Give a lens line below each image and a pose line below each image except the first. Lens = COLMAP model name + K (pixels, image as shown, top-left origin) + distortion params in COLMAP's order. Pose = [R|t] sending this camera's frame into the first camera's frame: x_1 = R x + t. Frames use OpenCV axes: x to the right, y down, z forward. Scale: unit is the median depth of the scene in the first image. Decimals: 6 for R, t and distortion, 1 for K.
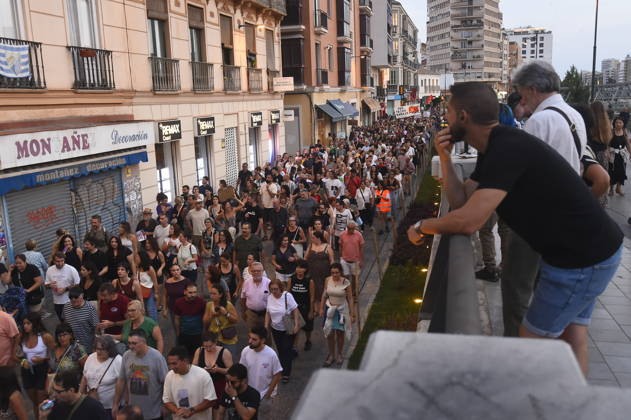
lens RADIAL K [[600.0, 0, 315.5], [0, 600.0, 210.0], [0, 0, 1]] dist [-0.005908, 0.012299]
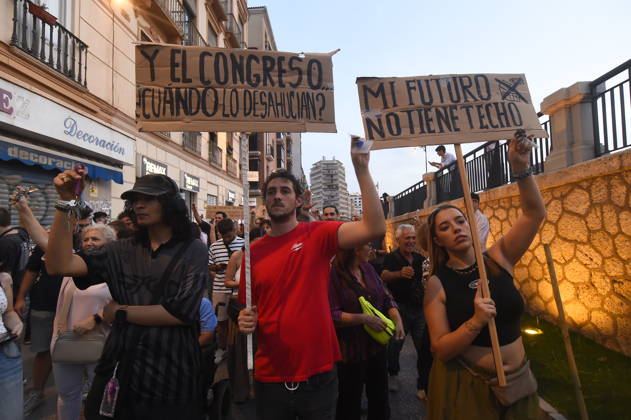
lens RADIAL K [[316.0, 0, 315.5], [0, 316.0, 210.0], [0, 0, 1]] dist [0.001110, 0.001734]
pose [[0.977340, 0.025206, 0.210167, -0.084784], [0.026747, 0.970220, -0.240743, 0.062295], [-0.209977, 0.240909, 0.947561, 0.432320]]
